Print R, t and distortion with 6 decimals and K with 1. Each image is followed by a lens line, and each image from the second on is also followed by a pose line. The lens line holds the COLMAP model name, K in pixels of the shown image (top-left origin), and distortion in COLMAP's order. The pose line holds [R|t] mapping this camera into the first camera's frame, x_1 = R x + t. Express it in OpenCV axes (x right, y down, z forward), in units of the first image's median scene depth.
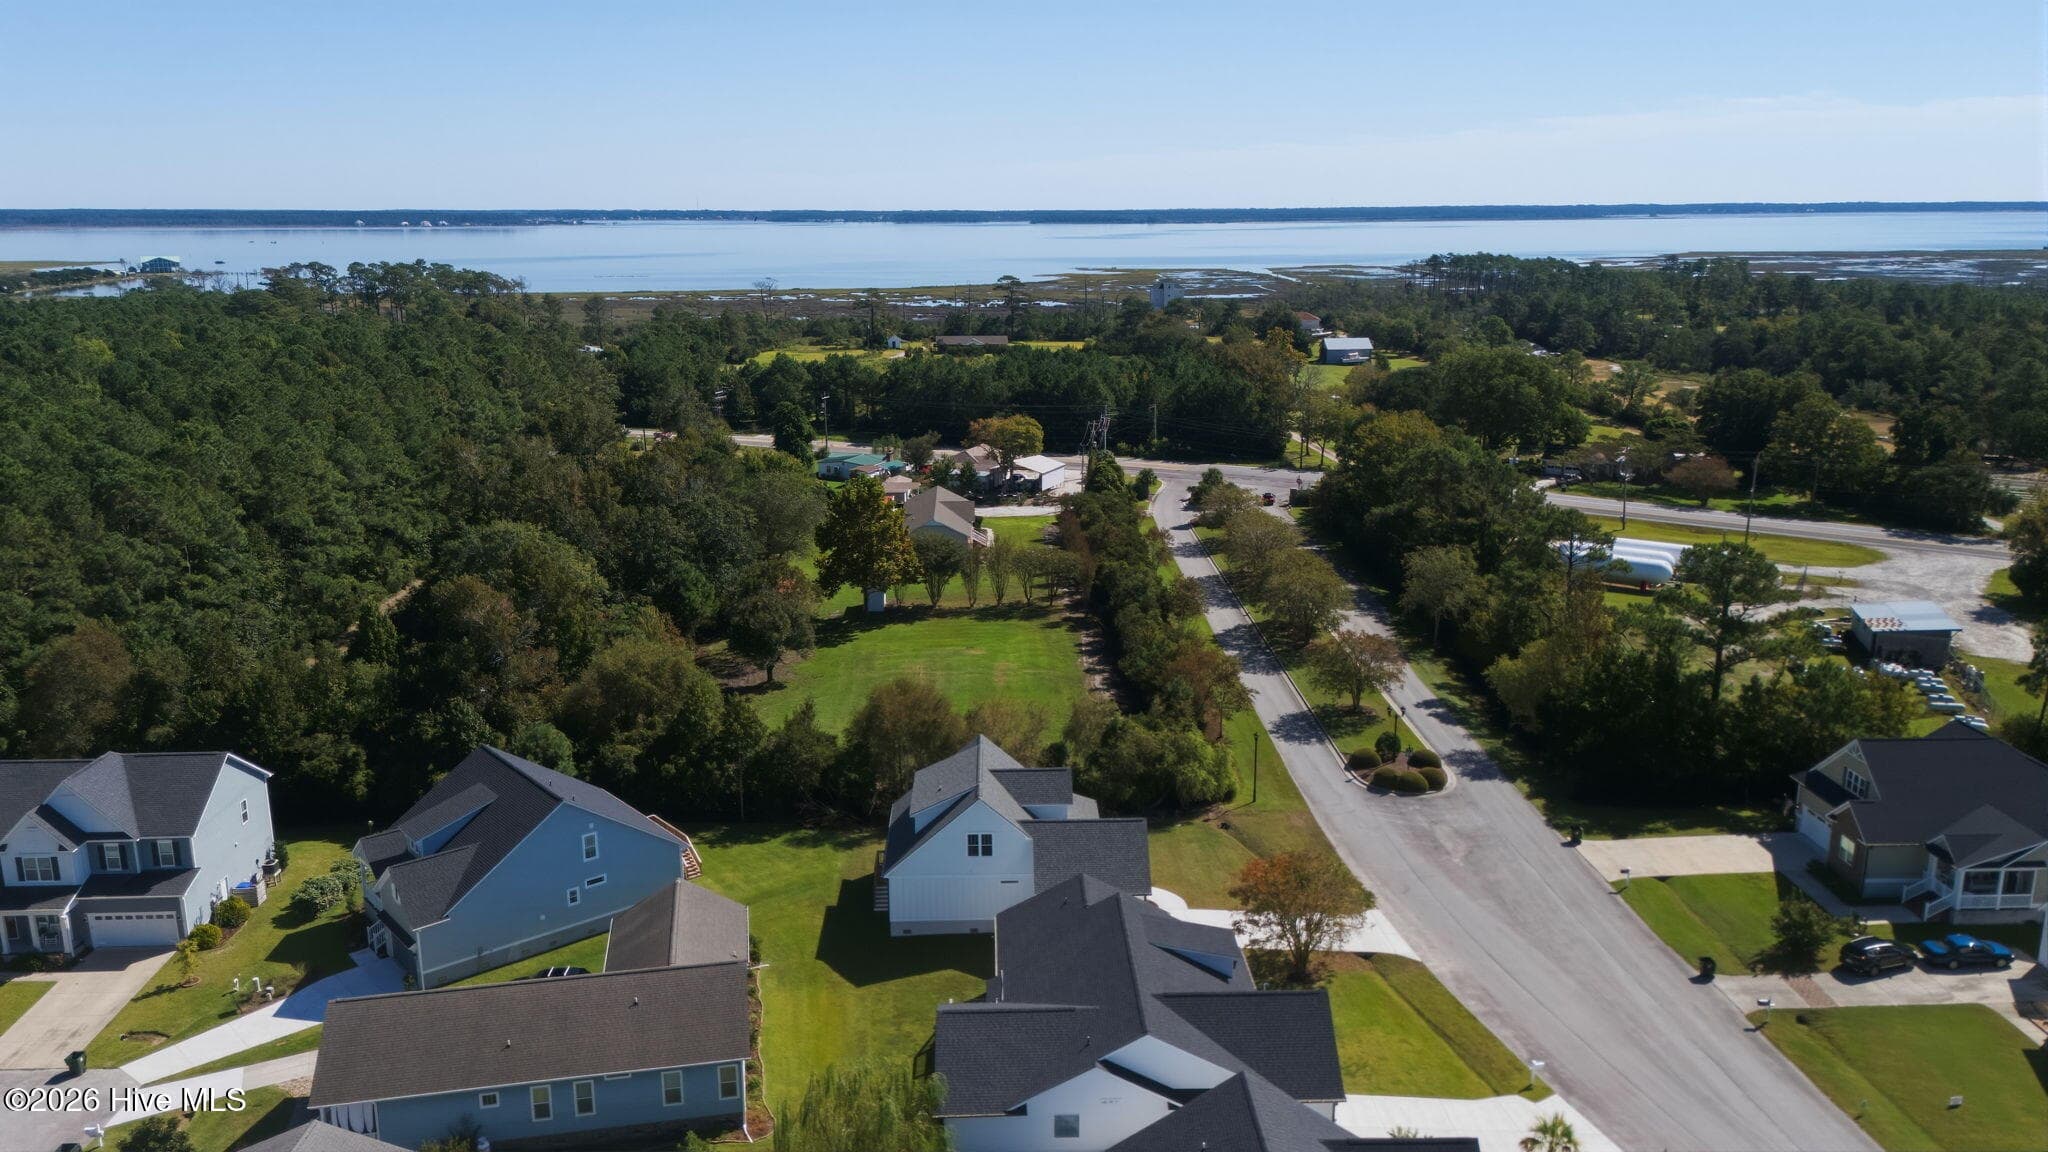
lens RADIAL K [[1503.0, 0, 1030.4], [0, 1503.0, 593.3], [0, 0, 1]] dist [0.070014, -0.060855]
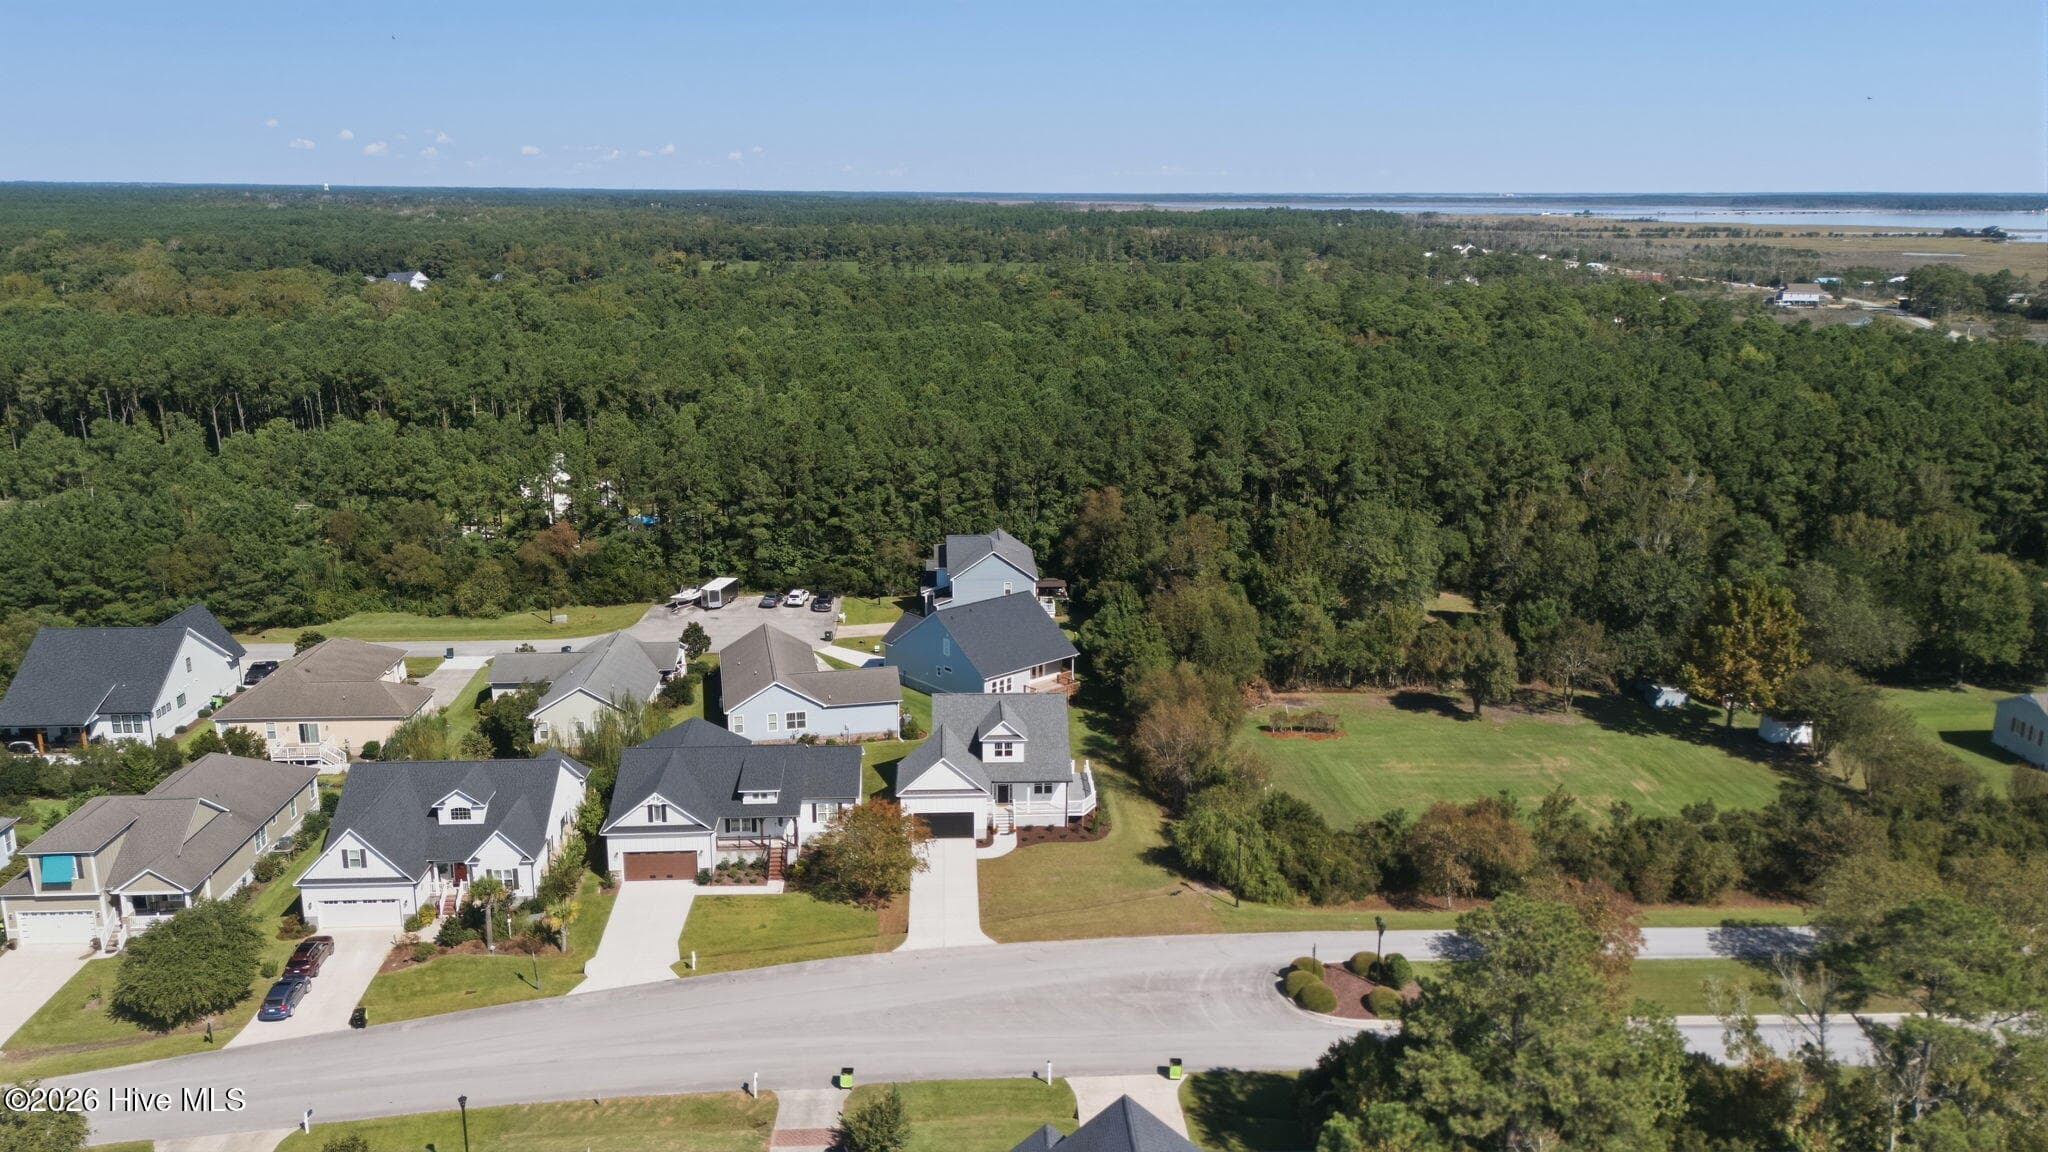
lens RADIAL K [[1503.0, 0, 1012.5], [0, 1503.0, 569.4], [0, 0, 1]] dist [0.070014, -0.060855]
pose [[0.014014, 0.245714, -0.969241, 1.041028], [-0.250114, 0.939383, 0.234528, -0.257601], [0.968115, 0.239134, 0.074621, 0.747050]]
